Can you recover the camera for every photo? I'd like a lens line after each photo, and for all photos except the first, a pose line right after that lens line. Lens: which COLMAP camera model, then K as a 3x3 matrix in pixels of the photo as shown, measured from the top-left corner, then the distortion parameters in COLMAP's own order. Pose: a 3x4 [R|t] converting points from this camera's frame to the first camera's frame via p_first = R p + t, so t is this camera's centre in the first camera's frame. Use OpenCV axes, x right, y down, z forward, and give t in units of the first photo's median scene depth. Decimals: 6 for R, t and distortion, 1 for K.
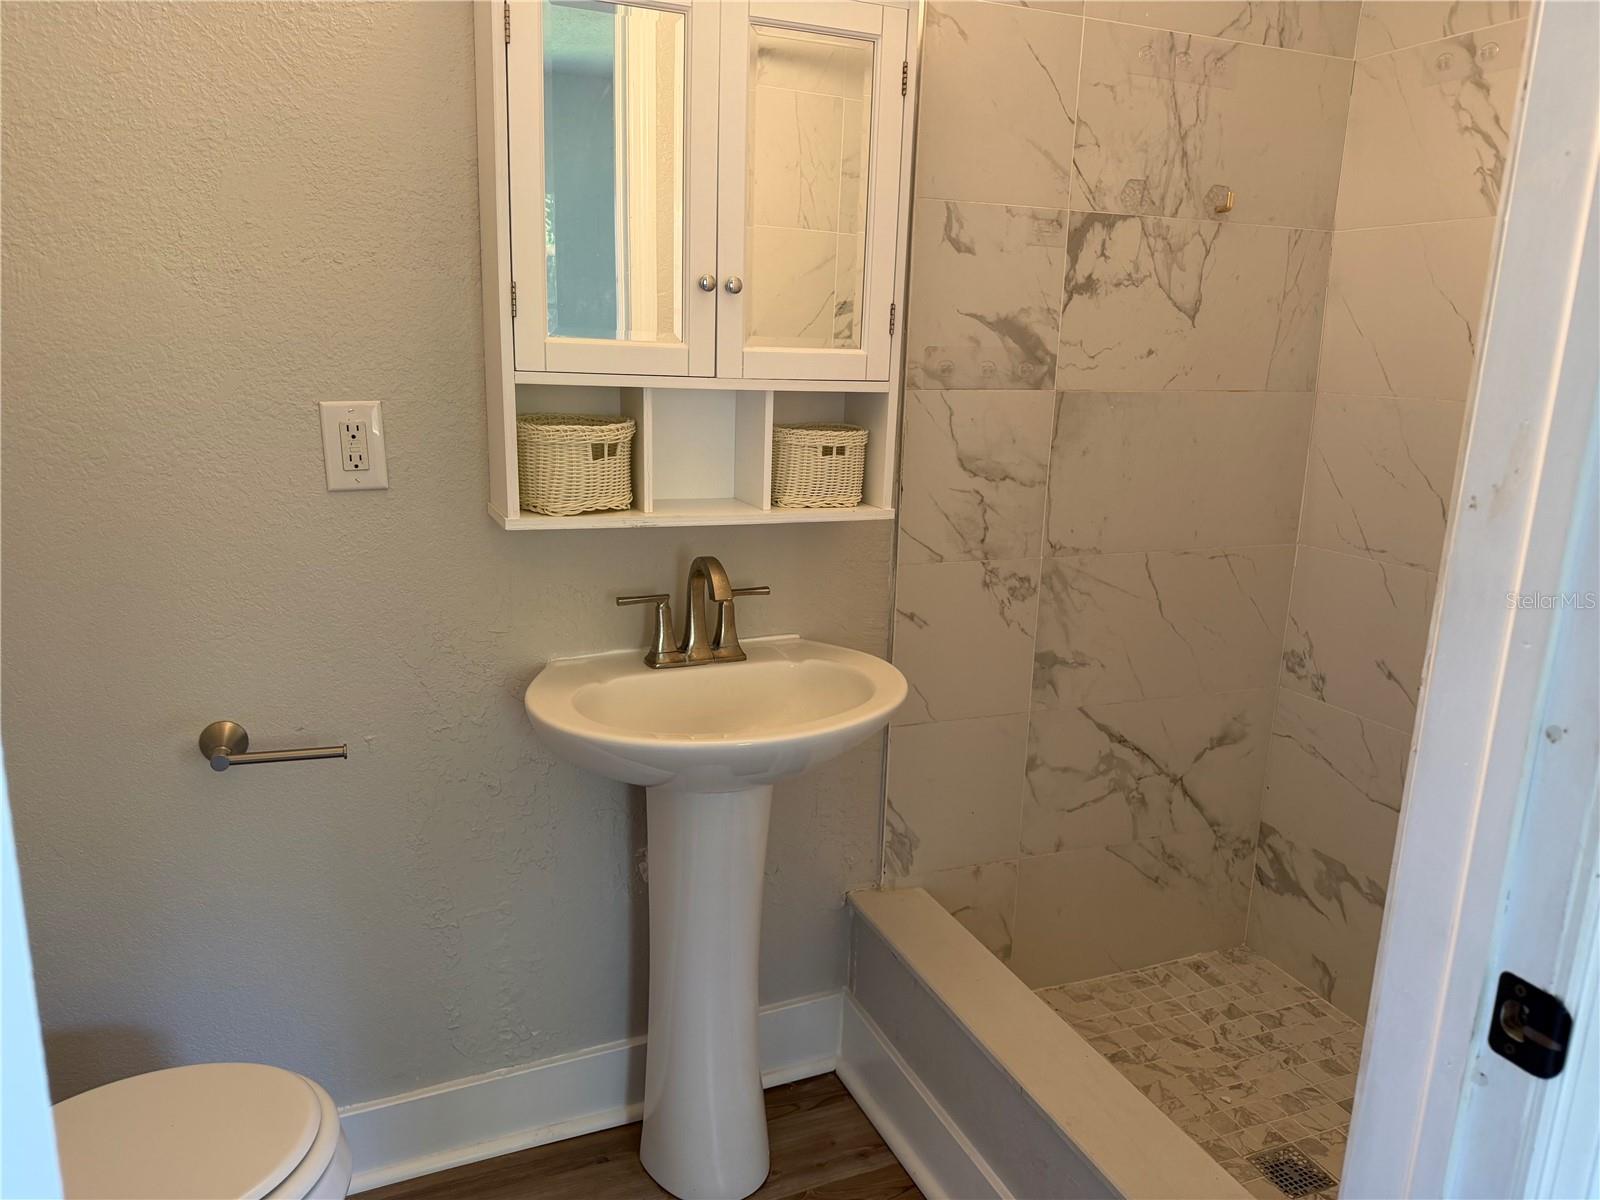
lens RADIAL K [[1085.4, 0, 804.2], [0, 1085.4, 596.0], [0, 0, 1]] dist [0.081728, -0.139517]
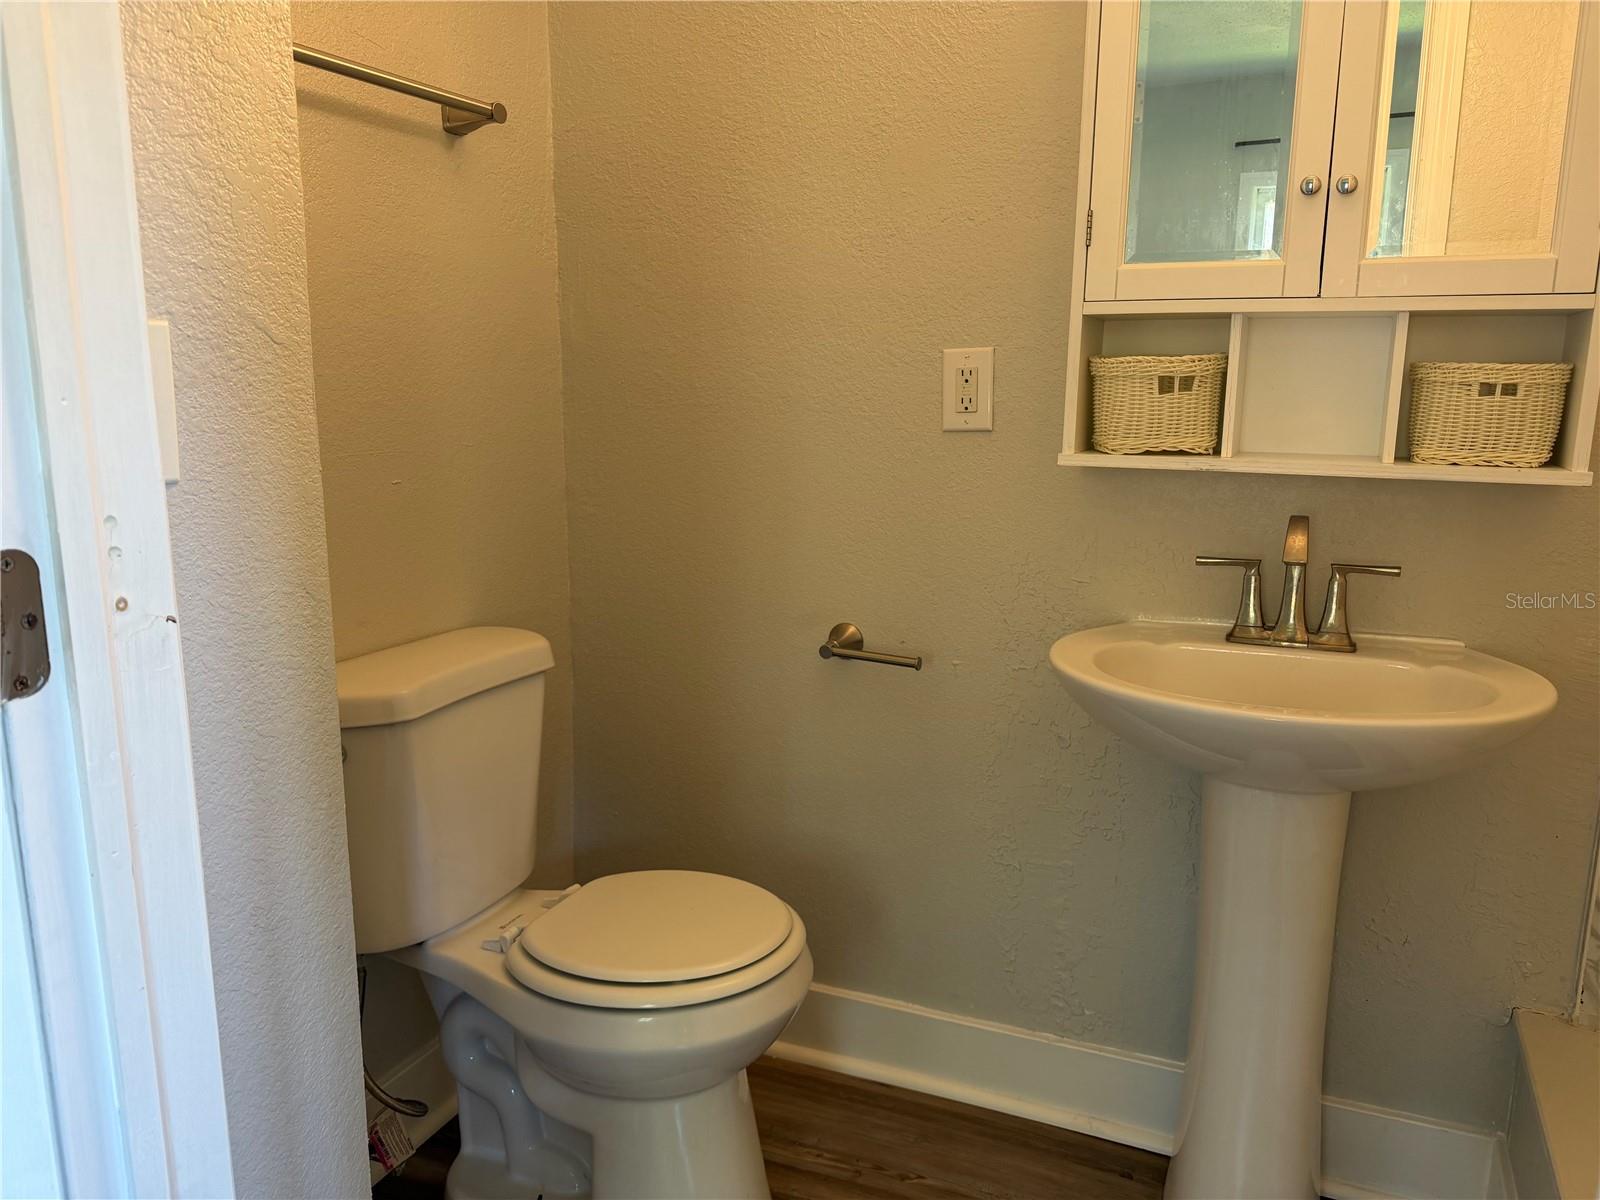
lens RADIAL K [[1085.4, 0, 804.2], [0, 1085.4, 596.0], [0, 0, 1]] dist [0.081728, -0.139517]
pose [[0.677020, 0.111293, -0.727501, 0.288448], [-0.150519, 0.988544, 0.011154, 0.077633], [0.720408, 0.101951, 0.686016, 0.151840]]
